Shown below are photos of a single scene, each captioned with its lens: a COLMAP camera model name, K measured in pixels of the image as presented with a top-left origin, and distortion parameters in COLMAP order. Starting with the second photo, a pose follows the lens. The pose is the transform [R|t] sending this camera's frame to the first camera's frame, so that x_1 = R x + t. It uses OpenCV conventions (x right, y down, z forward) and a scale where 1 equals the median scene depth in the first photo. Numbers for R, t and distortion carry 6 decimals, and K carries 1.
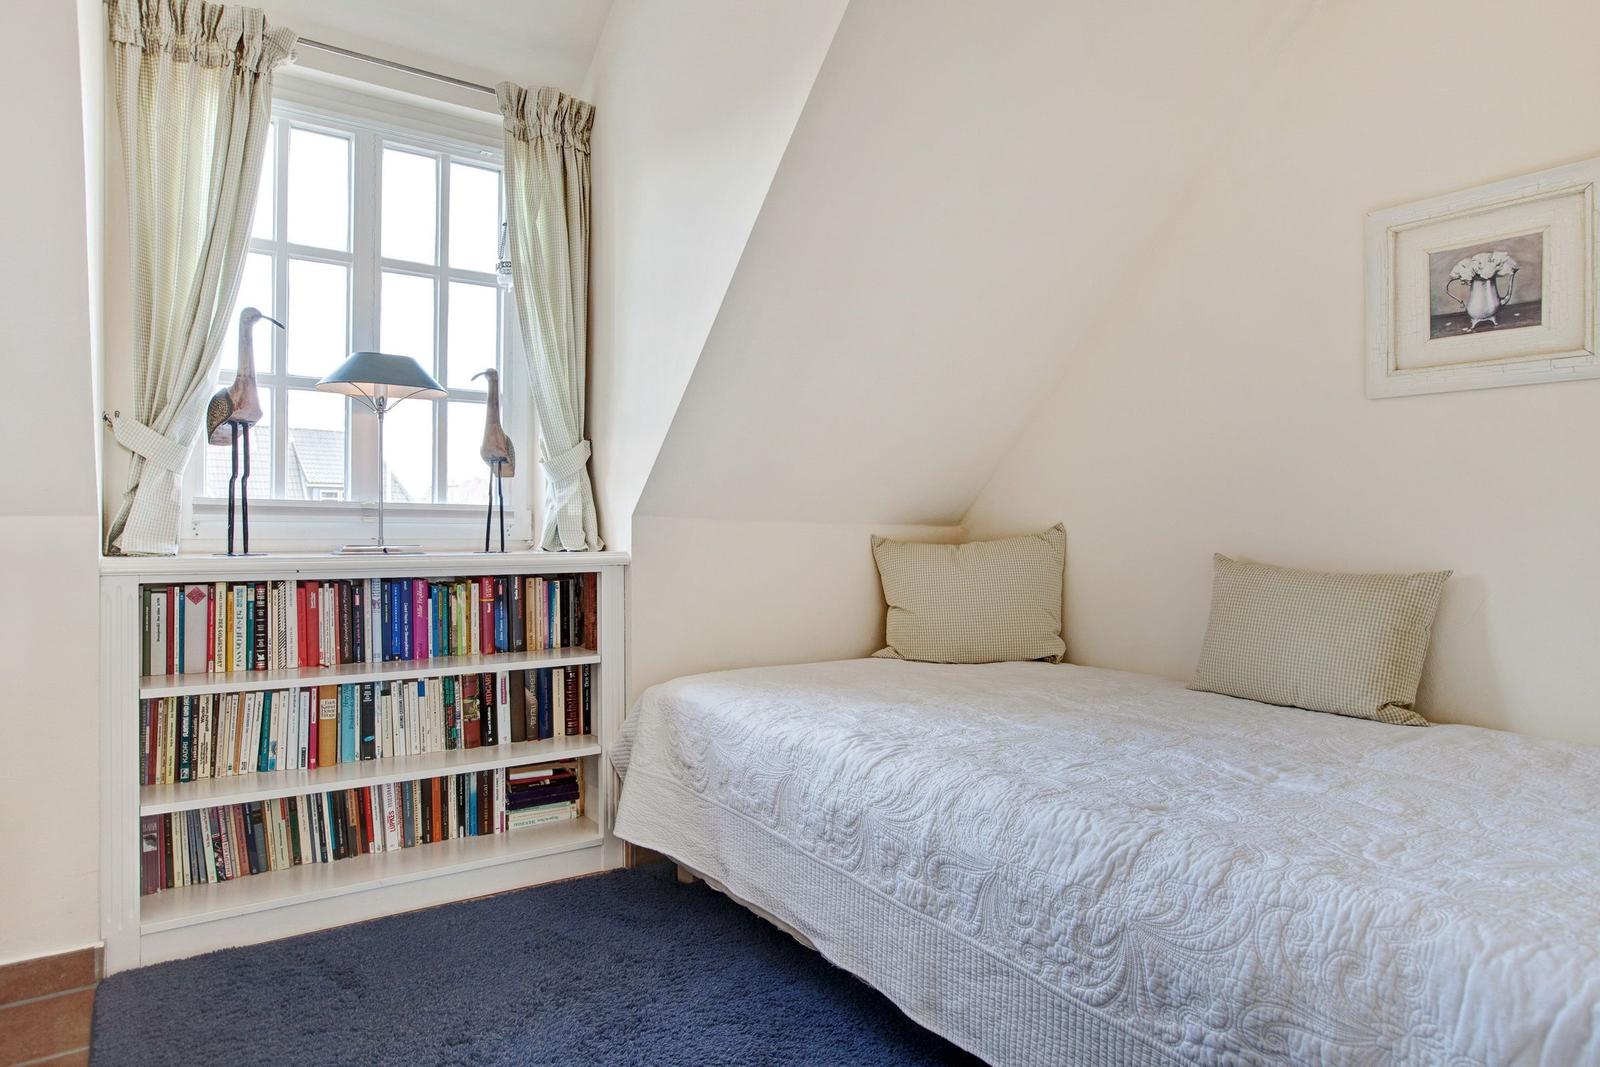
lens RADIAL K [[961.4, 0, 799.5], [0, 961.4, 531.1], [0, 0, 1]] dist [-0.000348, 0.003760]
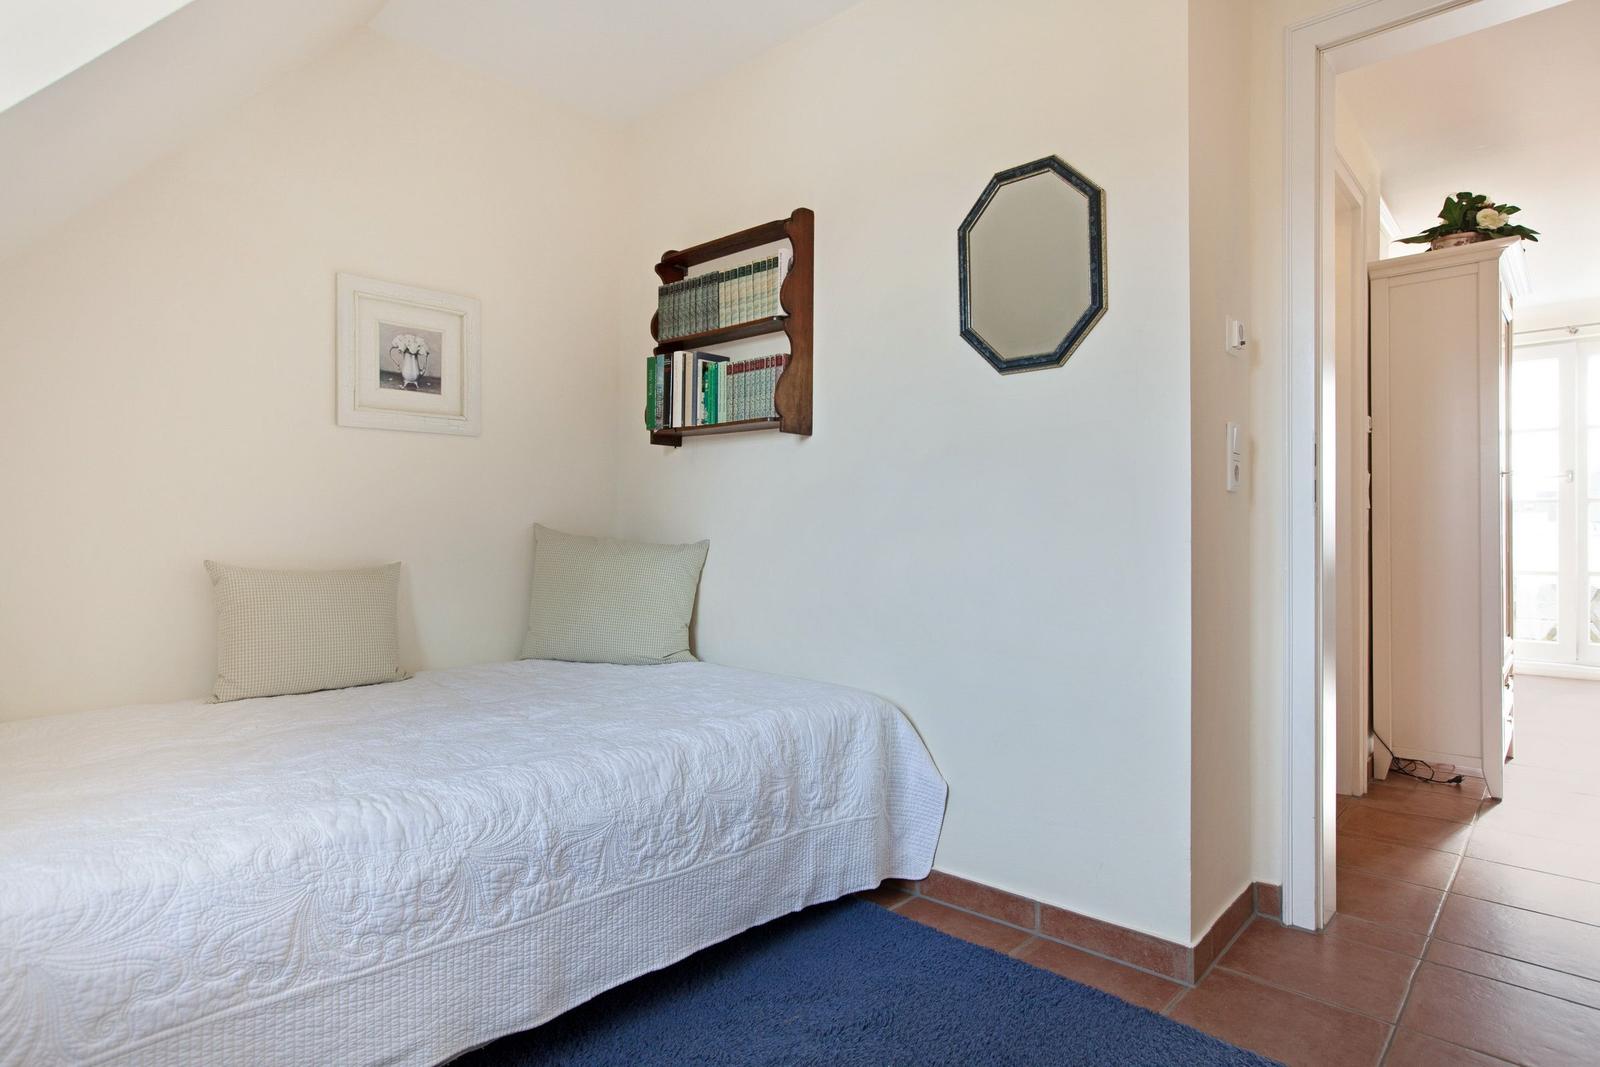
lens RADIAL K [[848.6, 0, 800.8], [0, 848.6, 523.6], [0, 0, 1]] dist [-0.002928, 0.005146]
pose [[-0.196221, -0.001638, 0.980558, -0.784120], [0.011093, 0.999931, 0.003890, -0.015308], [-0.980497, 0.011640, -0.196190, 0.878510]]
